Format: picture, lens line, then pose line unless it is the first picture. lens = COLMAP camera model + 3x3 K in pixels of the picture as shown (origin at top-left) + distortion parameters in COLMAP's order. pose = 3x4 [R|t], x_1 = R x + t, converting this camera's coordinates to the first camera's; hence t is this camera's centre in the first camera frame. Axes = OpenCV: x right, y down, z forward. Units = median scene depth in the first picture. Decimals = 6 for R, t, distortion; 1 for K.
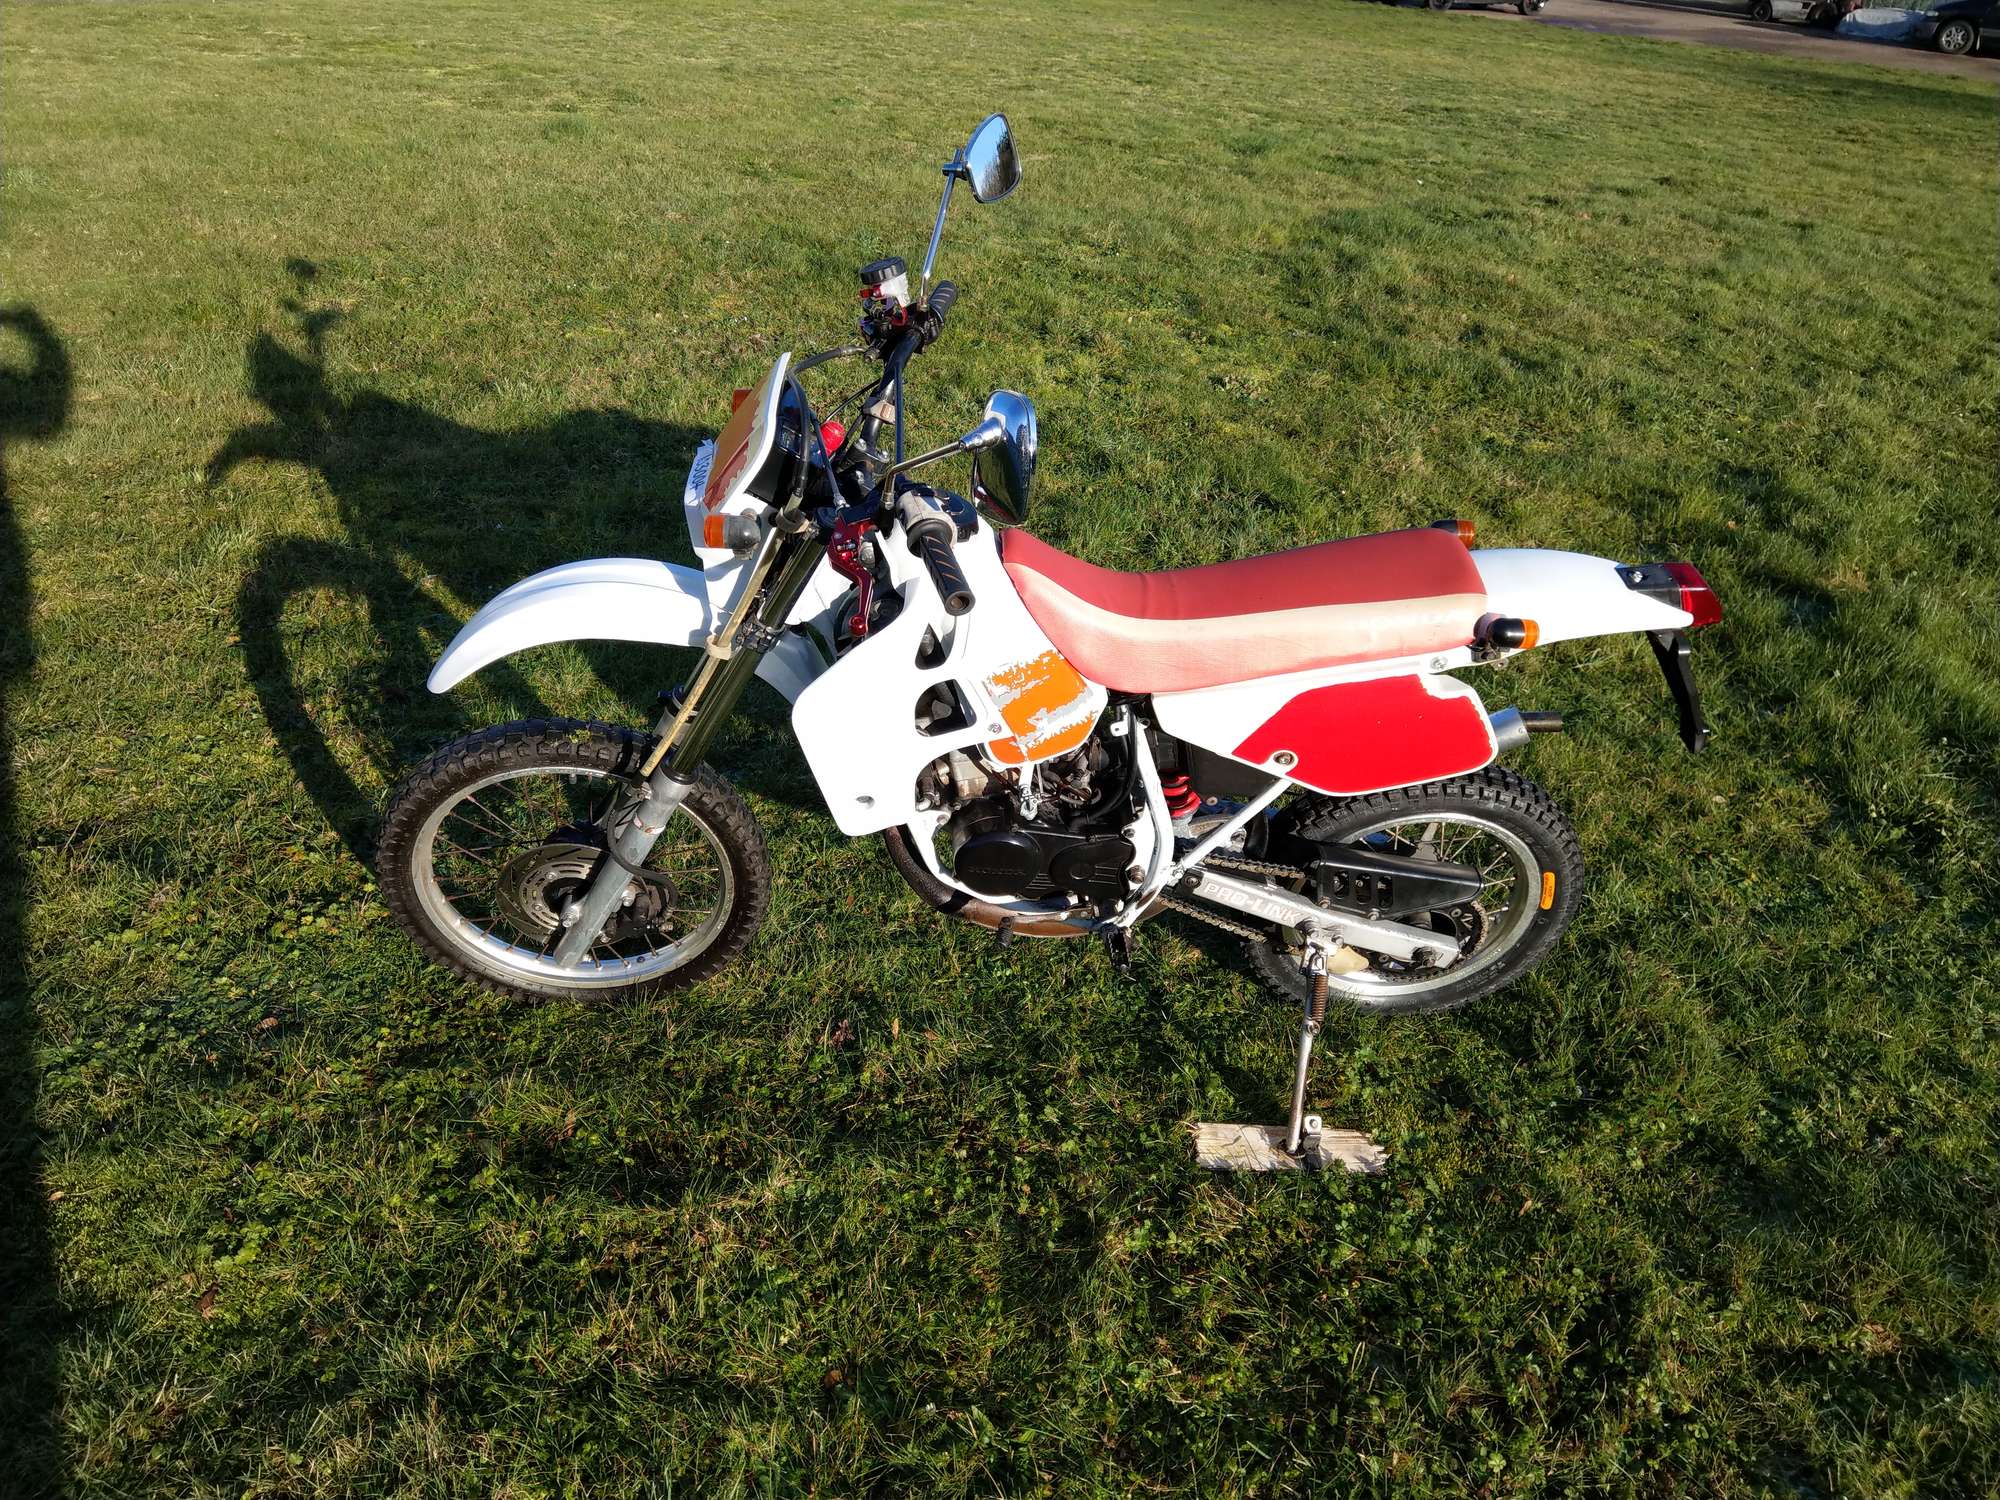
lens RADIAL K [[1642.9, 0, 977.6], [0, 1642.9, 734.0], [0, 0, 1]] dist [0.055955, -0.009219]
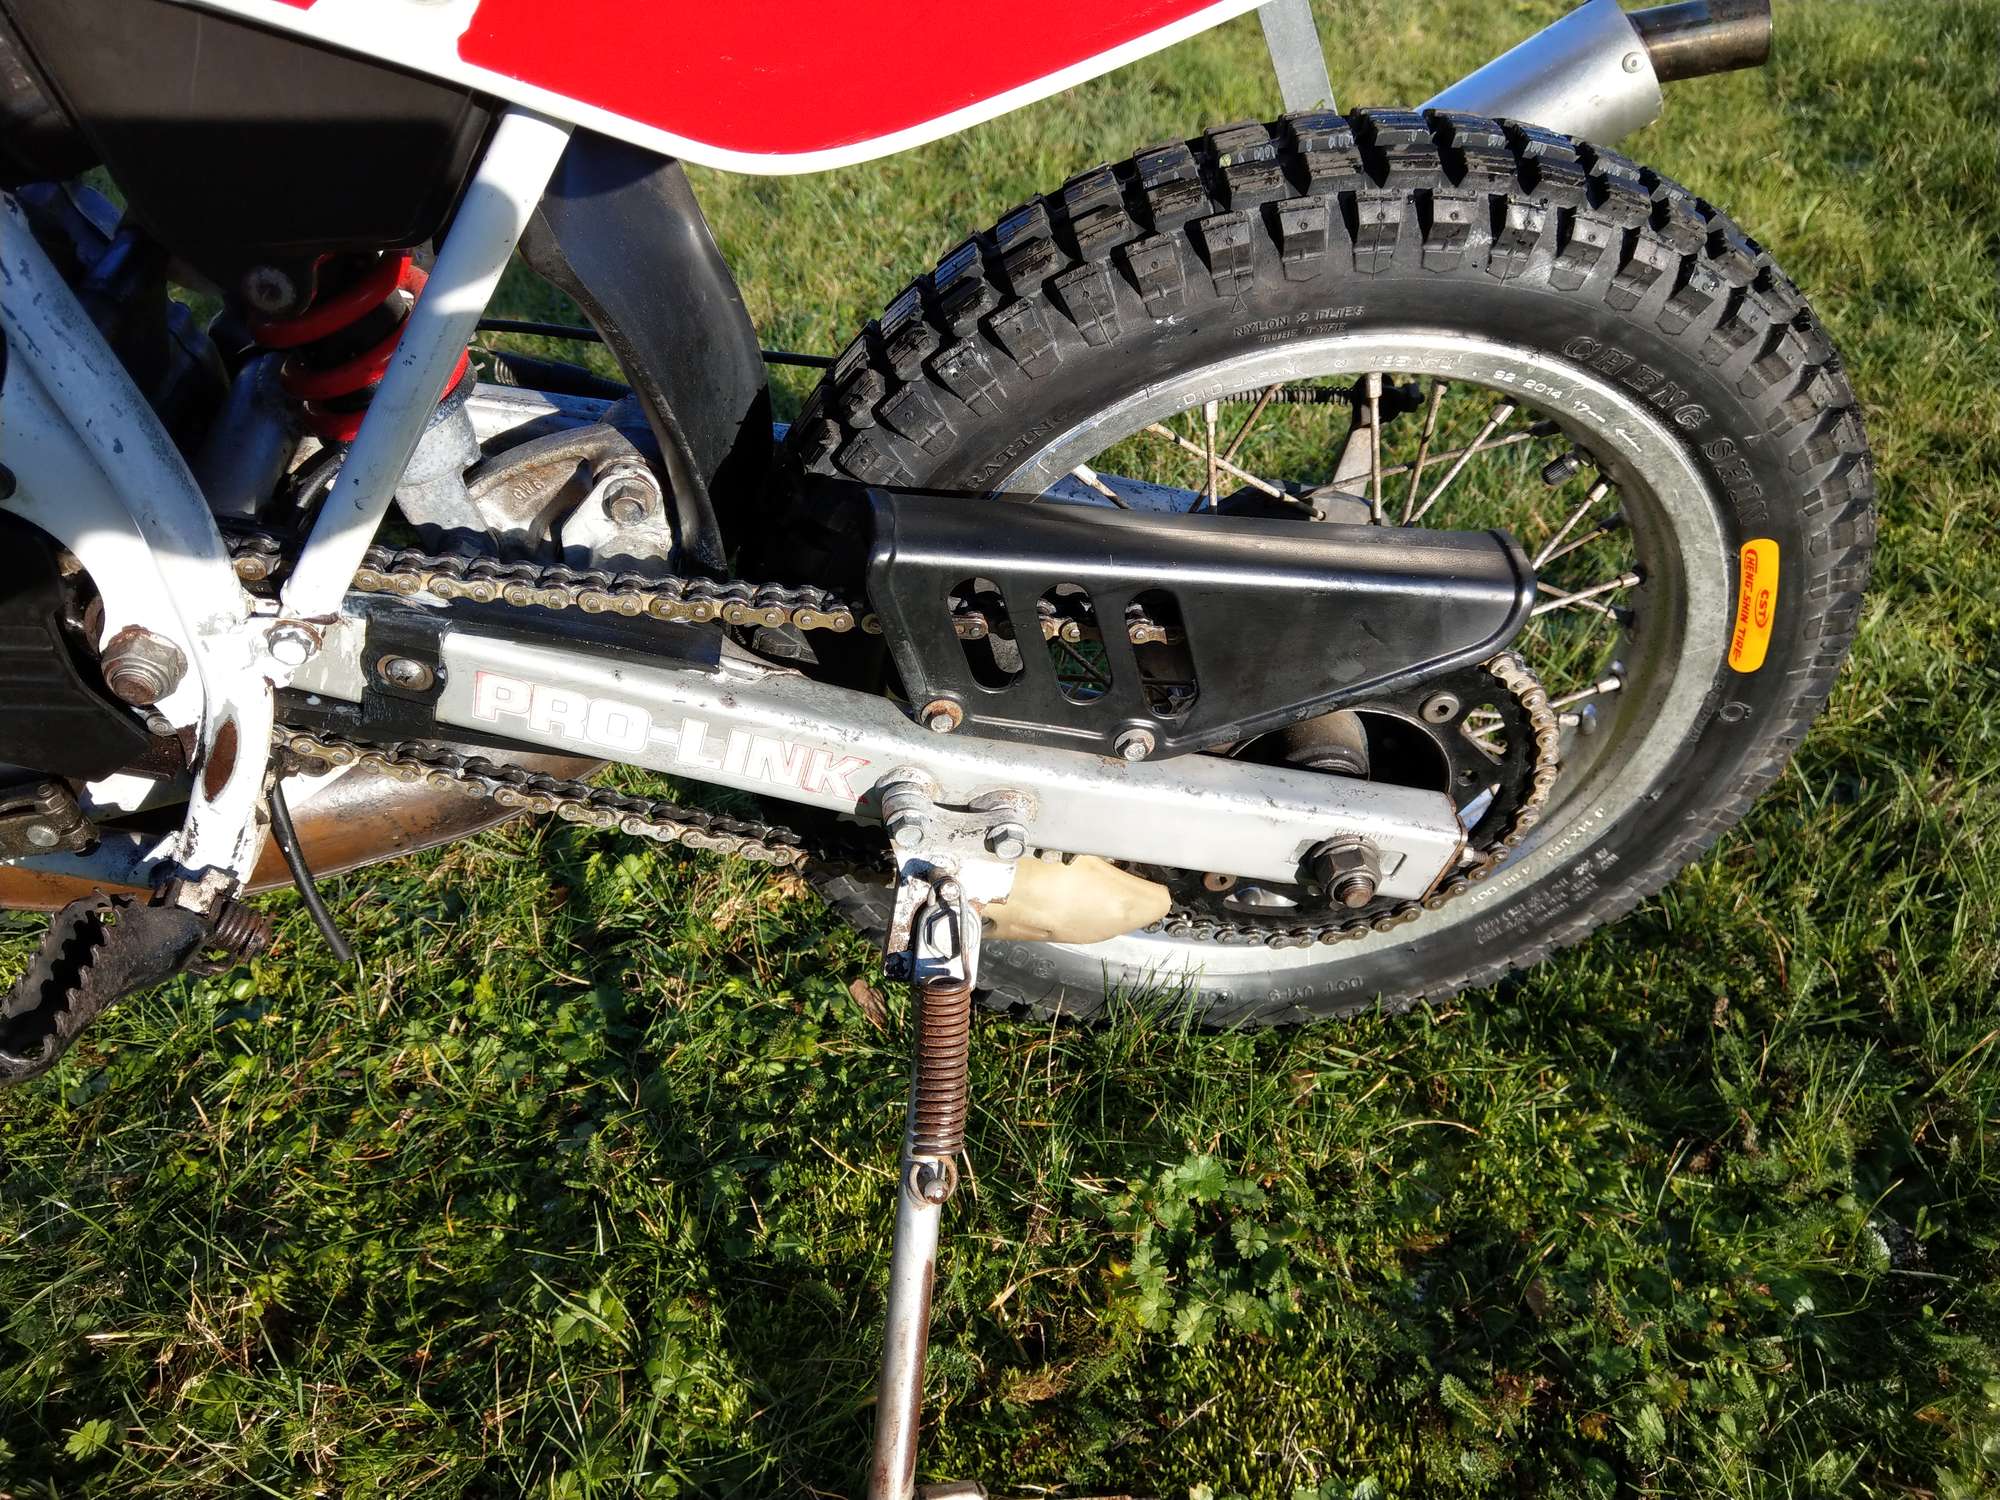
lens RADIAL K [[1712.4, 0, 1000.0], [0, 1712.4, 750.0], [0, 0, 1]] dist [0.079767, -0.158765]
pose [[0.995977, -0.086918, -0.021776, 0.213695], [0.088525, 0.992087, 0.089036, 0.080019], [0.013865, -0.090605, 0.995790, 0.683533]]
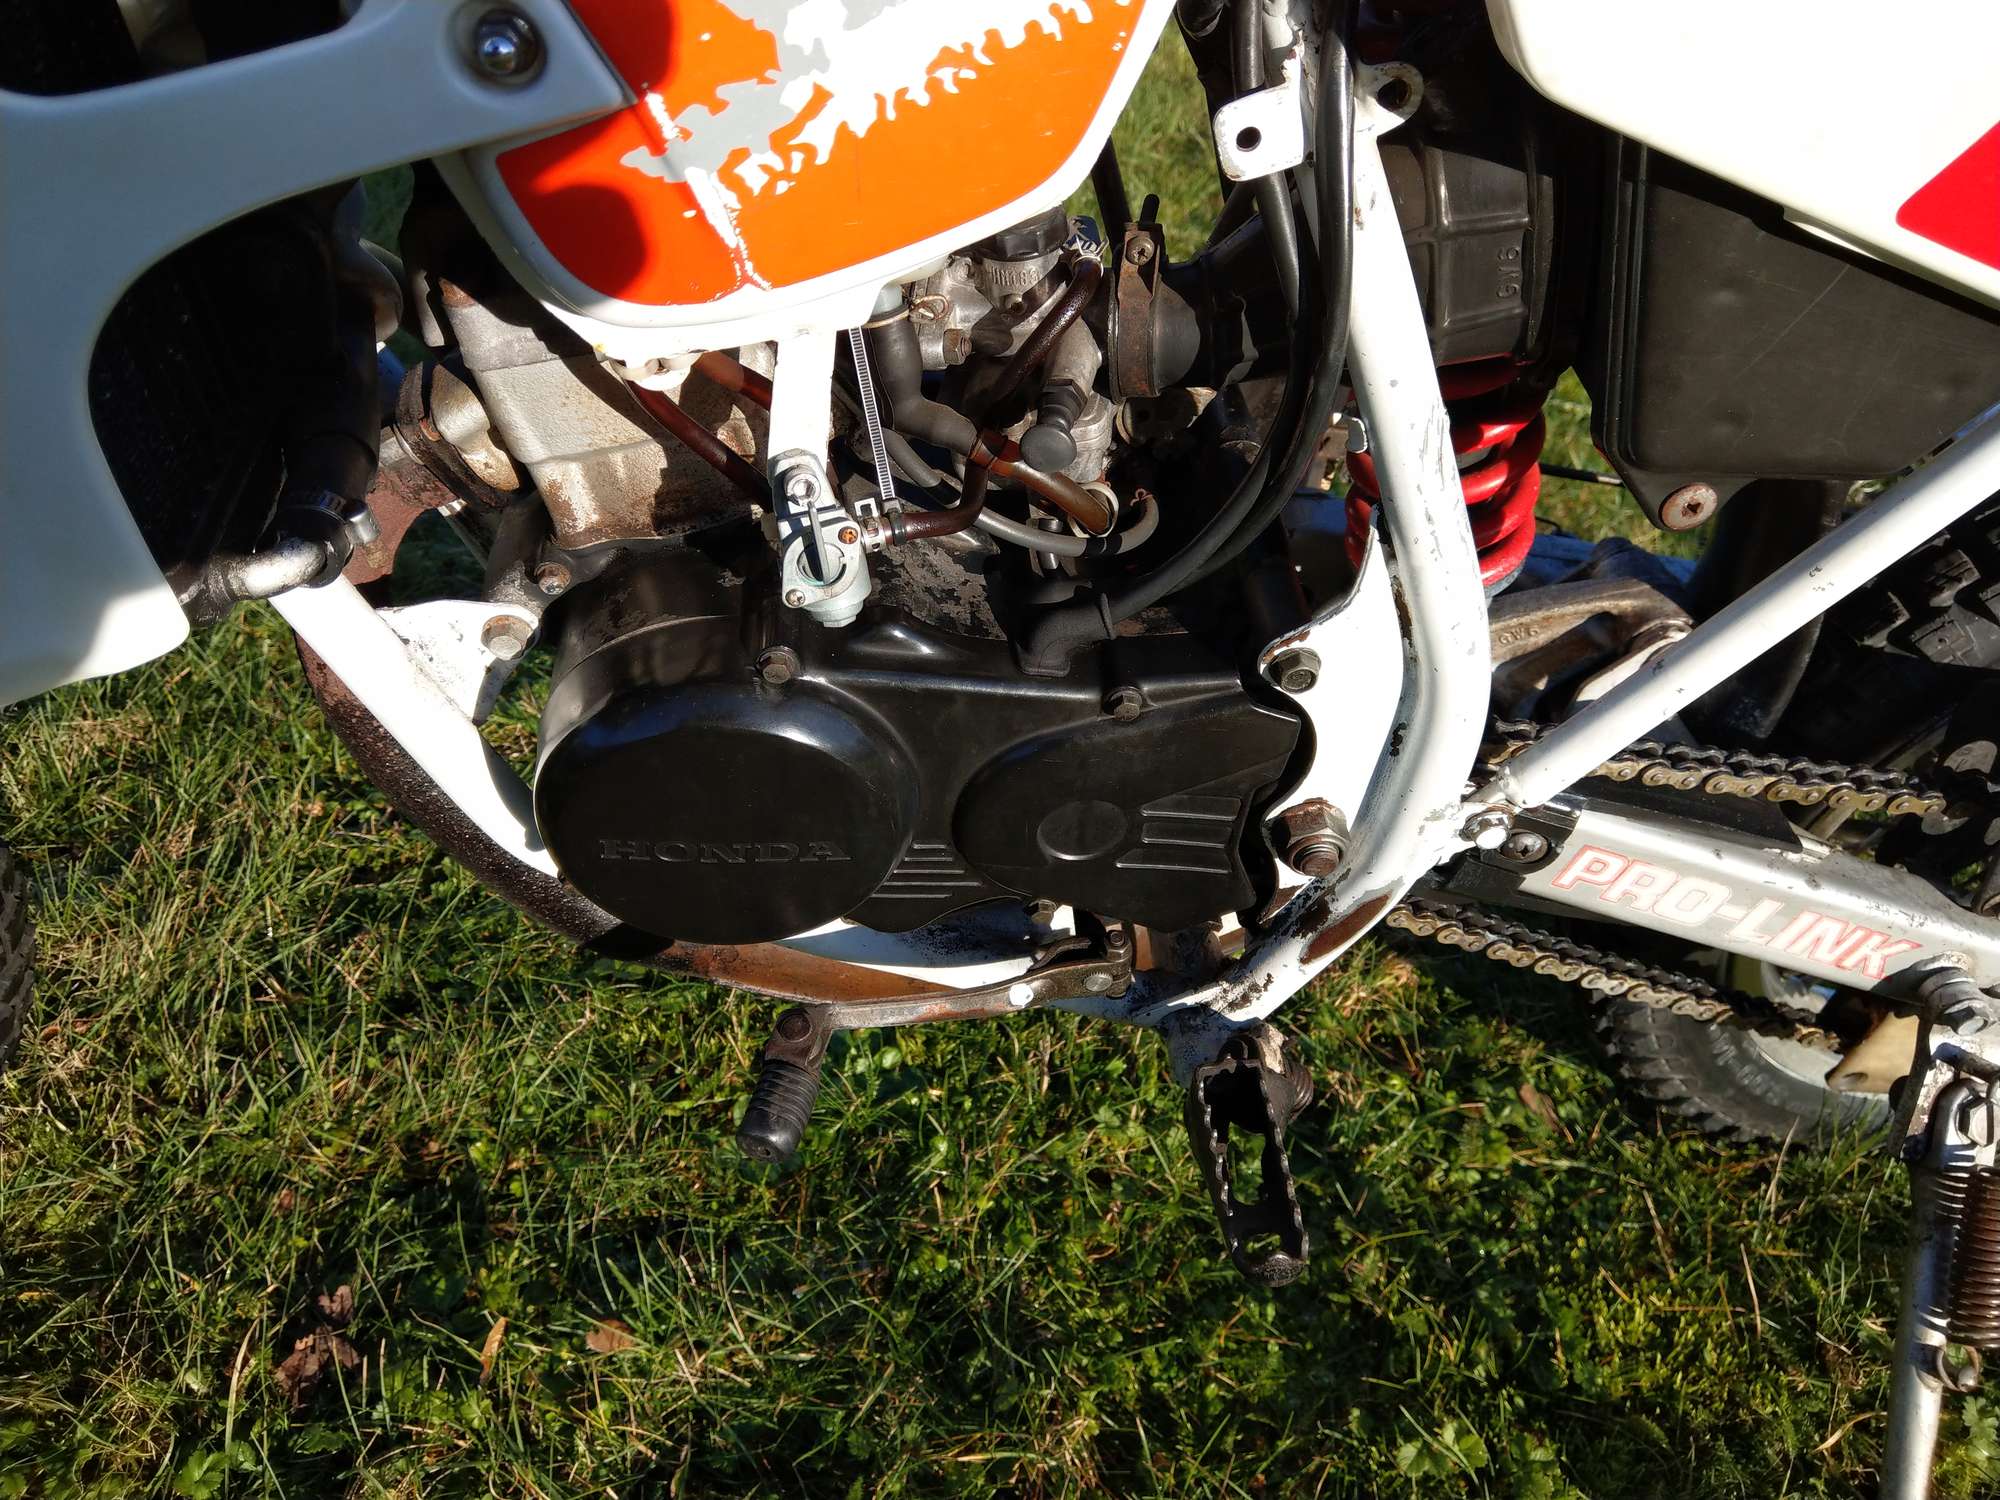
lens RADIAL K [[1712.4, 0, 1000.0], [0, 1712.4, 750.0], [0, 0, 1]] dist [0.079767, -0.158765]
pose [[0.999336, -0.034474, 0.011816, 0.044258], [0.032813, 0.992258, 0.119777, 0.037690], [-0.015854, -0.119309, 0.992731, 0.692089]]
